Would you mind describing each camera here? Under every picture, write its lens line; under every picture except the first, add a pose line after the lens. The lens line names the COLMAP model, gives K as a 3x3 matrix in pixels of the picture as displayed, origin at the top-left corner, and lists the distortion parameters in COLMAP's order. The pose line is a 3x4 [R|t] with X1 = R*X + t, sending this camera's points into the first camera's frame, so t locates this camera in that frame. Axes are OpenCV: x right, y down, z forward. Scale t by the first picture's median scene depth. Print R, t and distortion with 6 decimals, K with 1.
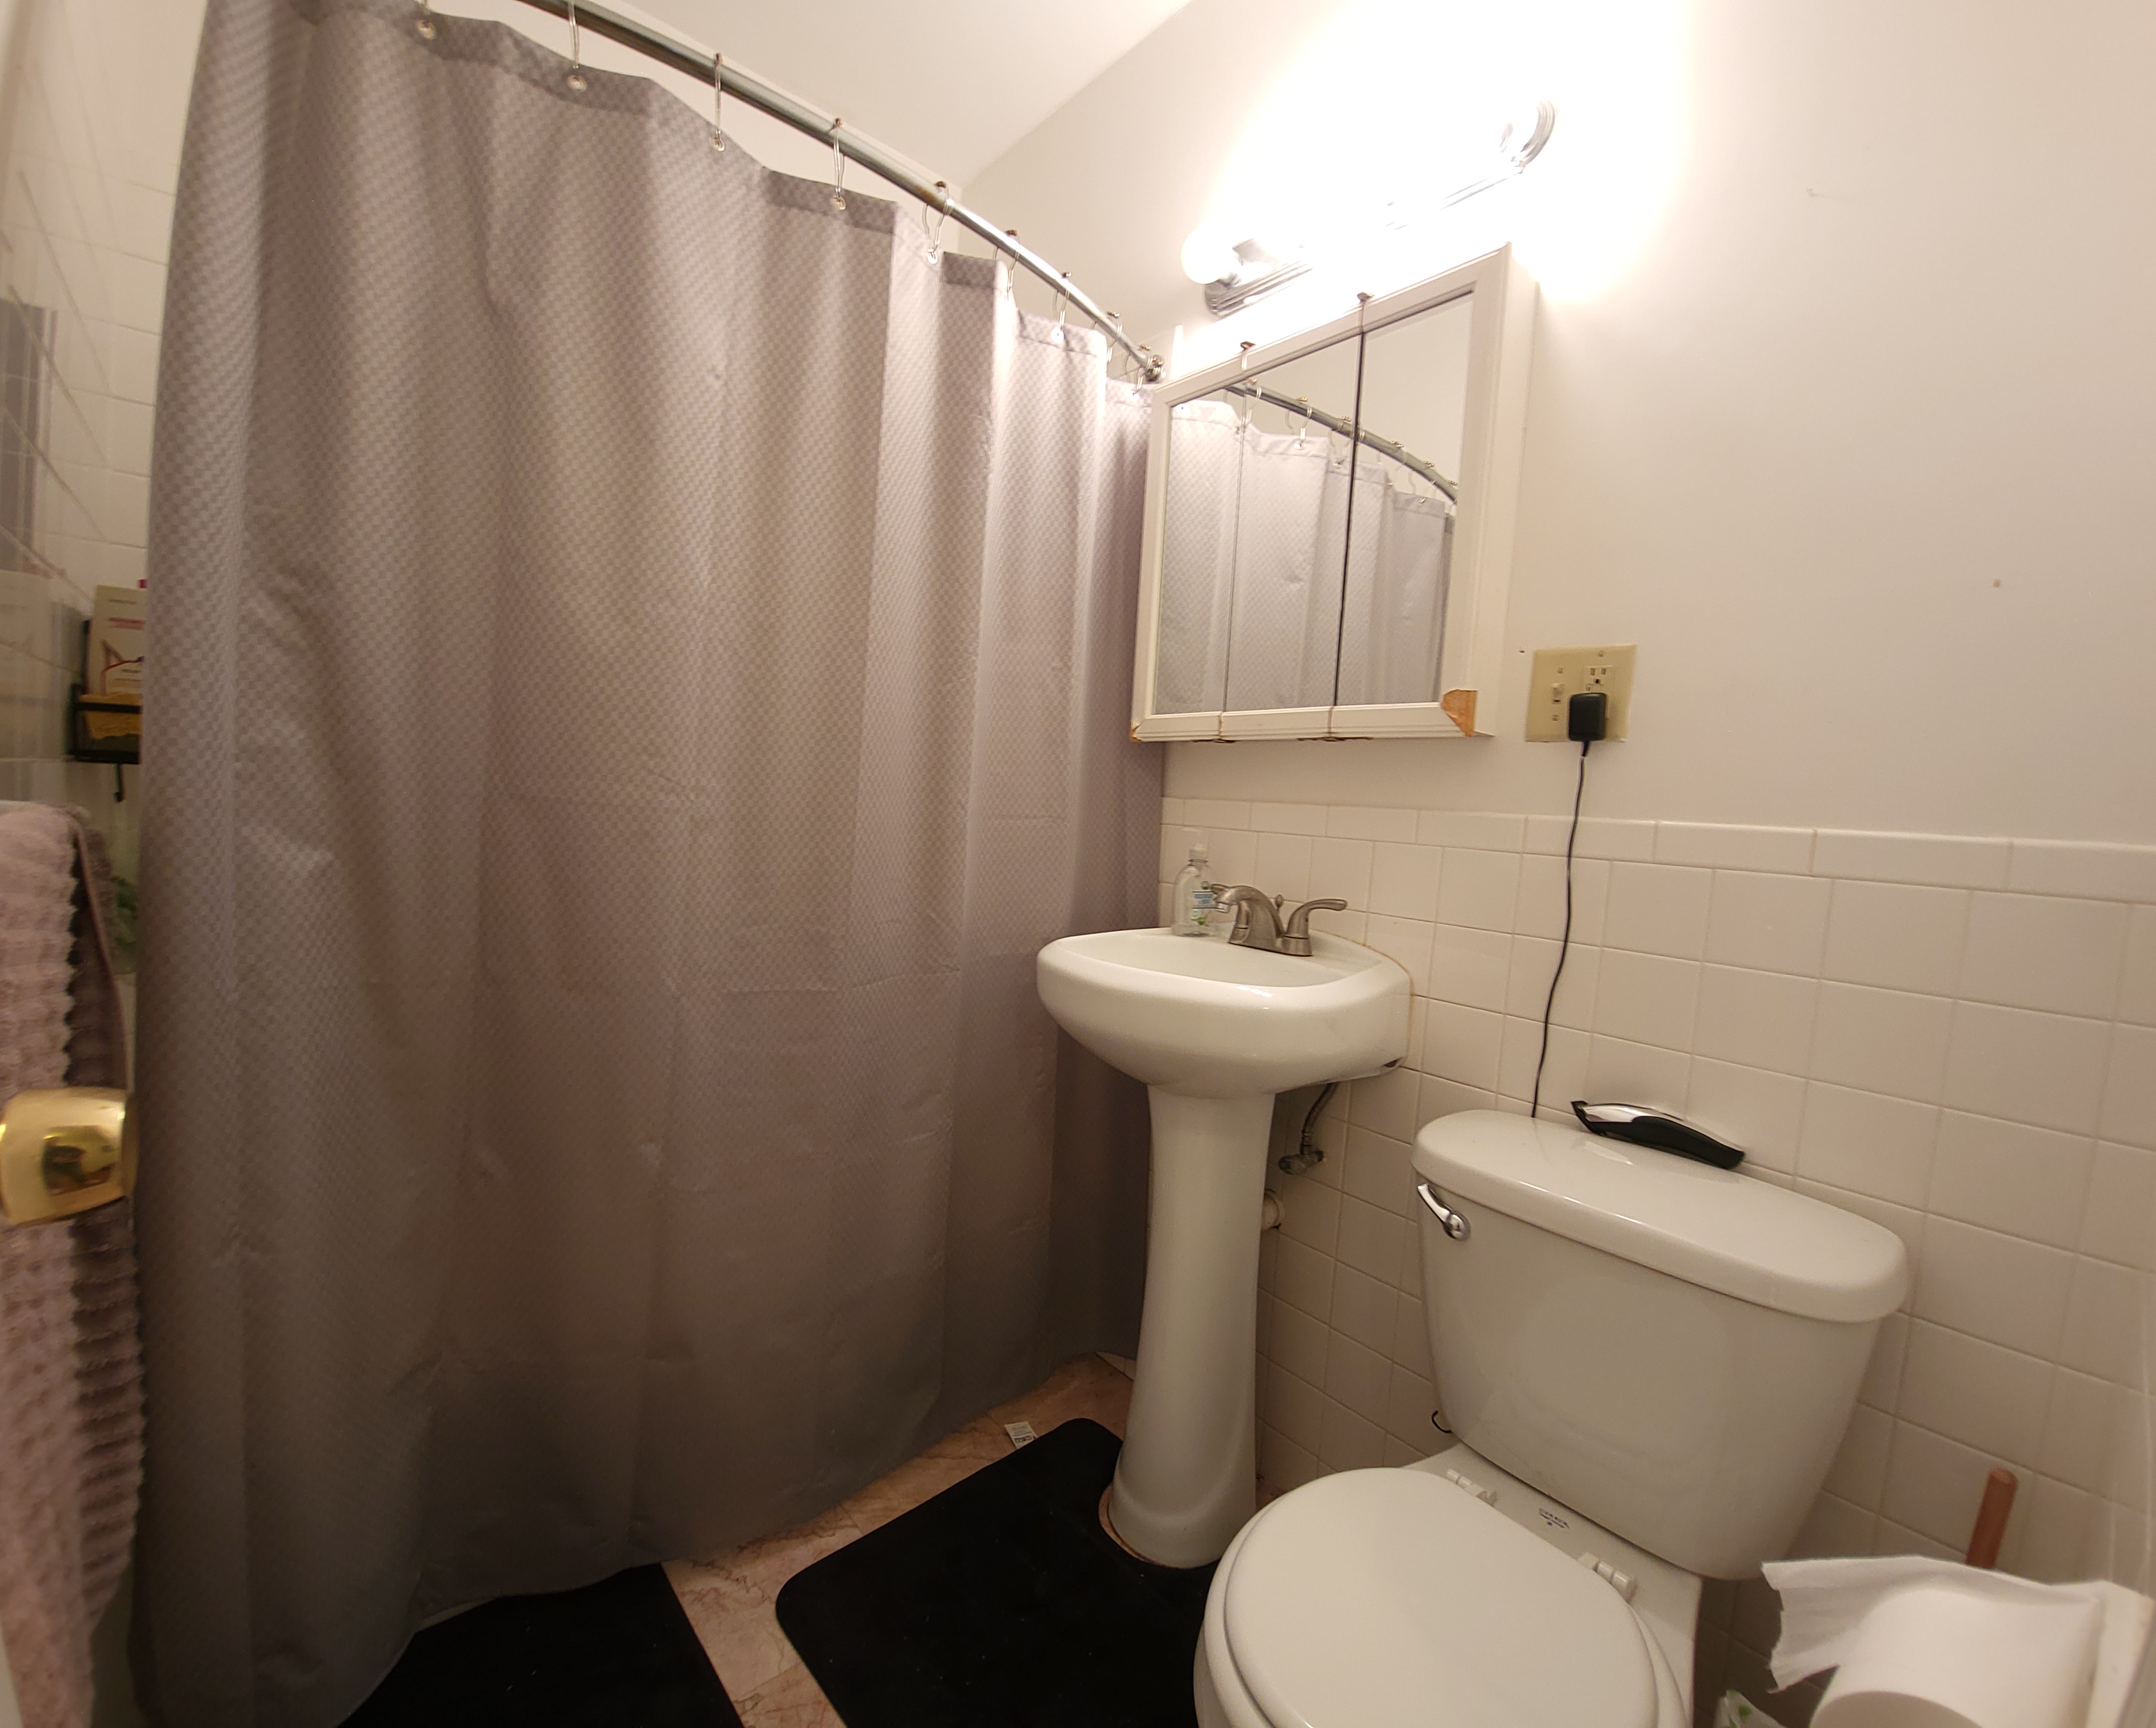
lens RADIAL K [[908.6, 0, 1074.4], [0, 908.6, 861.7], [0, 0, 1]] dist [-0.006684, -0.007961]
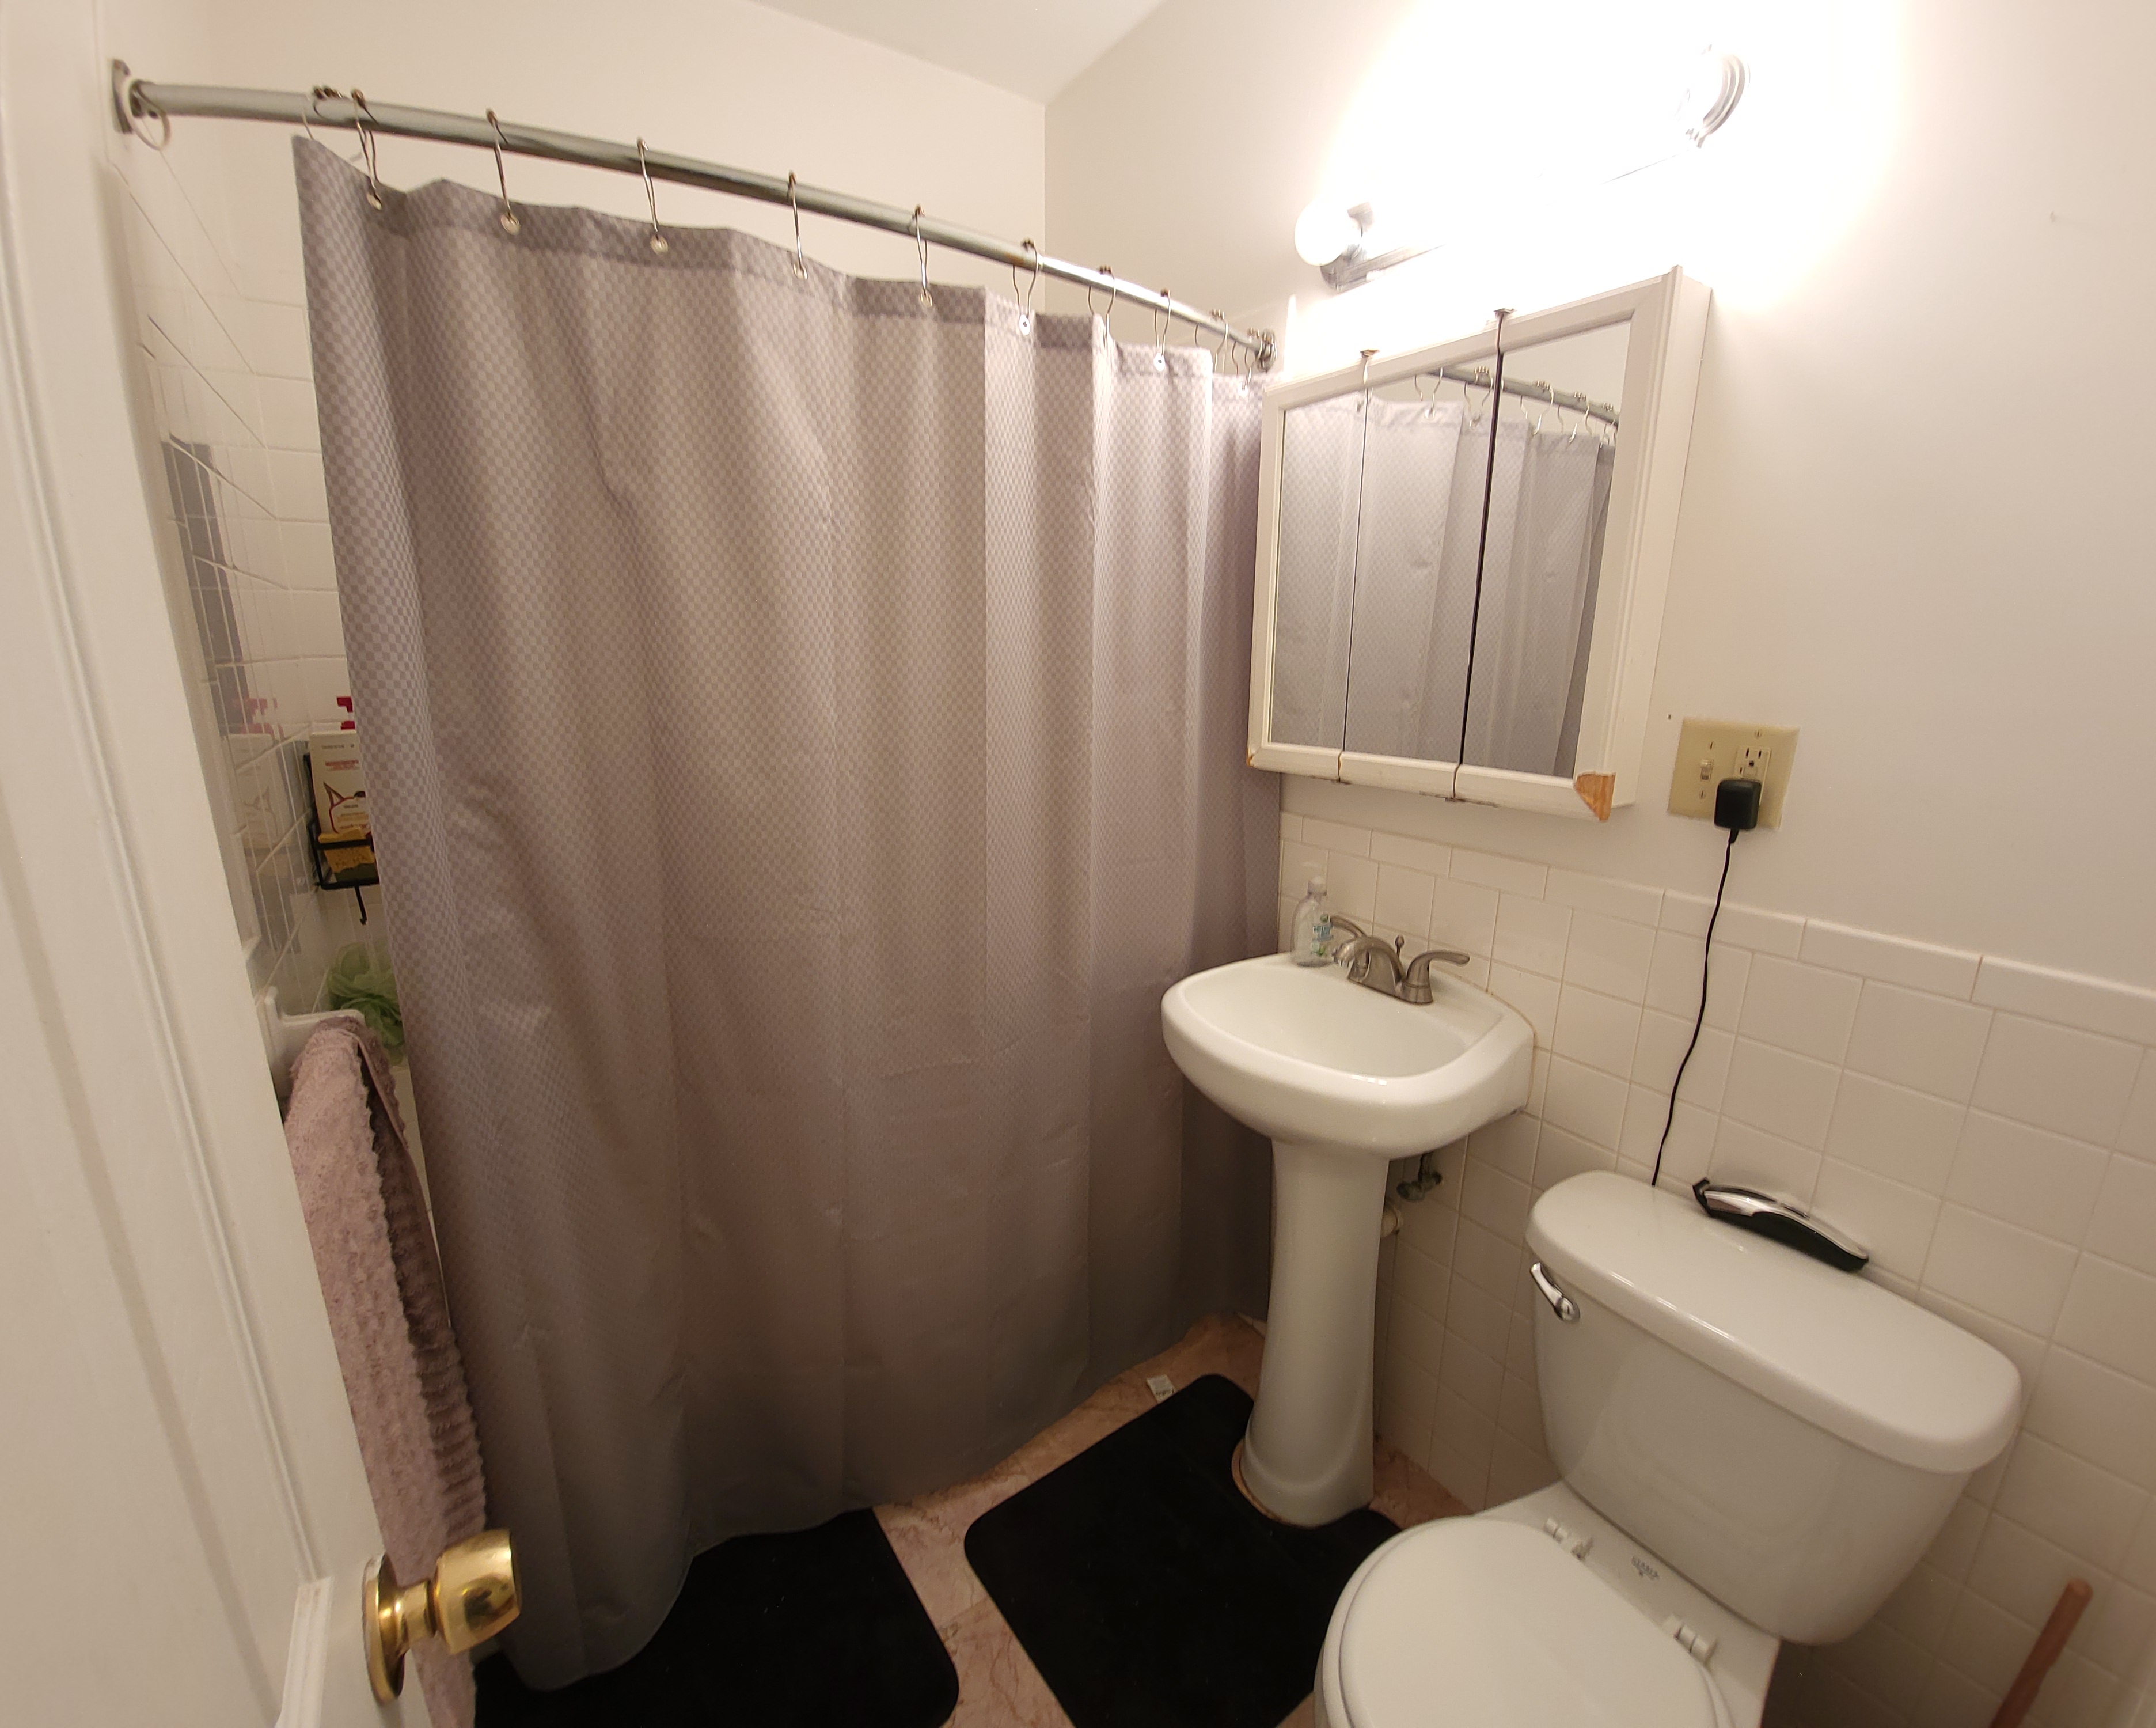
lens RADIAL K [[908.6, 0, 1074.4], [0, 908.6, 864.5], [0, 0, 1]] dist [-0.006684, -0.007961]
pose [[0.990642, -0.028496, -0.133478, 0.005338], [0.050683, 0.984838, 0.165905, -0.288747], [0.126727, -0.171117, 0.977067, -0.018635]]
